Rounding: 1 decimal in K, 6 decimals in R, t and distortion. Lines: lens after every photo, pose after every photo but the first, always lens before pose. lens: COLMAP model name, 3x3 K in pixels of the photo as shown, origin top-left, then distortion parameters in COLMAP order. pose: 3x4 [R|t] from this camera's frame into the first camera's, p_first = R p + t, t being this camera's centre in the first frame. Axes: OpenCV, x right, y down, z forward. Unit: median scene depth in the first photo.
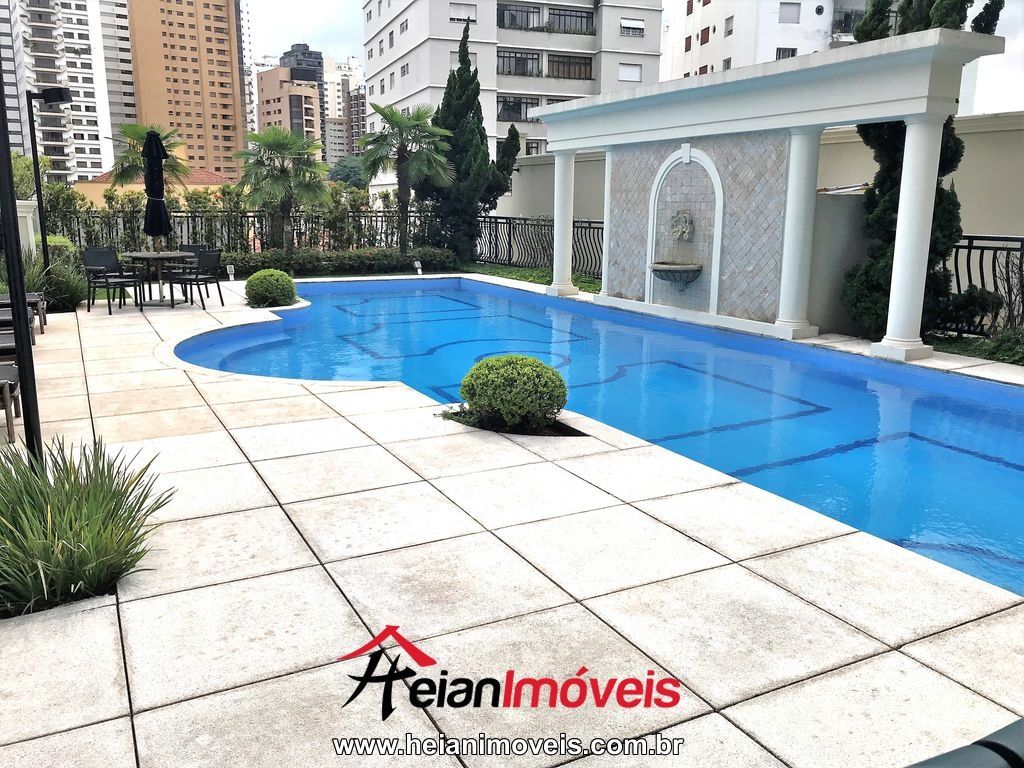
lens RADIAL K [[846.6, 0, 511.9], [0, 846.6, 381.0], [0, 0, 1]] dist [0.038740, -0.028249]
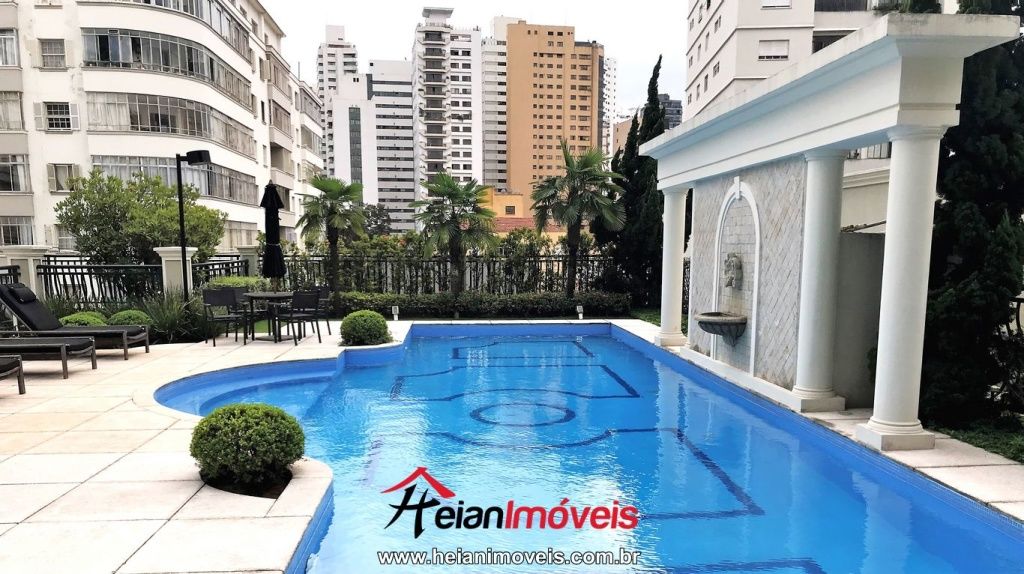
lens RADIAL K [[848.8, 0, 510.0], [0, 848.8, 394.6], [0, 0, 1]] dist [0.003977, 0.000436]
pose [[0.915134, 0.064139, -0.398015, 0.202528], [-0.078047, 0.996772, -0.018823, -0.014618], [0.395523, 0.048289, 0.917186, 0.076794]]
